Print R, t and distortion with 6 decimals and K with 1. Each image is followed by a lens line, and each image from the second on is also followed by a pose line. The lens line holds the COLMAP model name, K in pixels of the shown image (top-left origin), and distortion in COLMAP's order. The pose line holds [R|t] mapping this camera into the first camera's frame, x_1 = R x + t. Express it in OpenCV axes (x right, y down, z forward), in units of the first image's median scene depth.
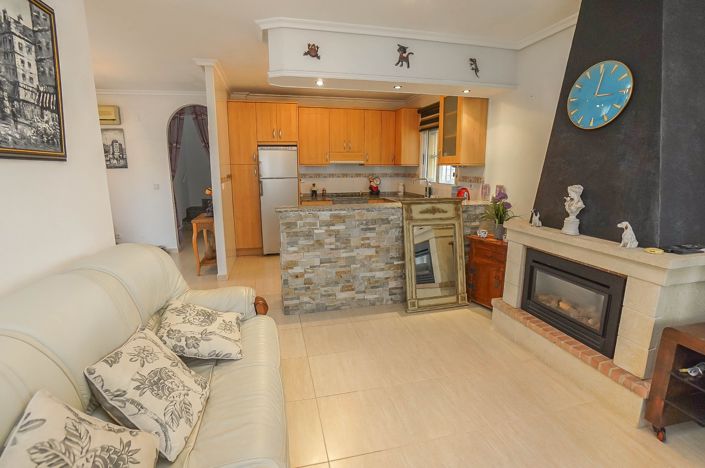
lens RADIAL K [[332.9, 0, 350.2], [0, 332.9, 224.7], [0, 0, 1]] dist [-0.000197, 0.000117]
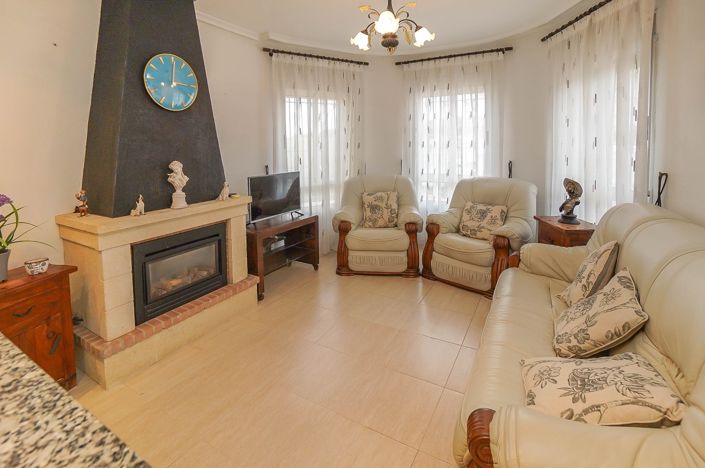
lens RADIAL K [[335.5, 0, 345.4], [0, 335.5, 159.2], [0, 0, 1]] dist [-0.042848, 0.000489]
pose [[-0.713391, -0.014586, 0.700615, -0.435738], [0.144549, 0.975220, 0.167488, -0.220462], [-0.685696, 0.220758, -0.693604, 1.343571]]
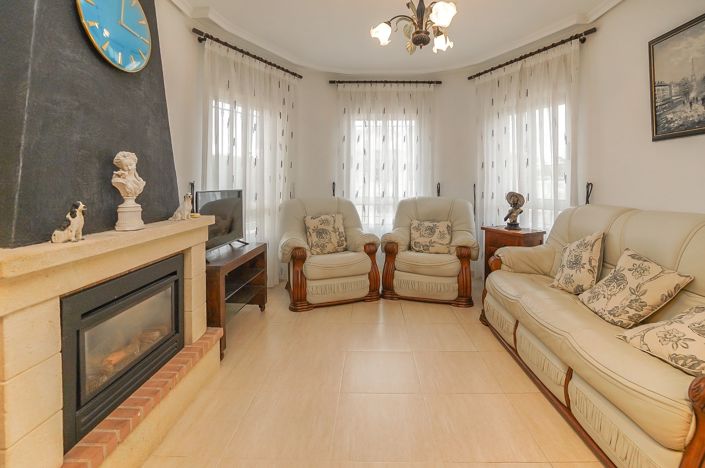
lens RADIAL K [[326.7, 0, 361.6], [0, 326.7, 185.1], [0, 0, 1]] dist [-0.048392, 0.005905]
pose [[-0.967039, -0.000277, 0.254628, 0.090928], [0.046009, 0.983349, 0.175808, -0.139865], [-0.250437, 0.181729, -0.950924, 1.457599]]
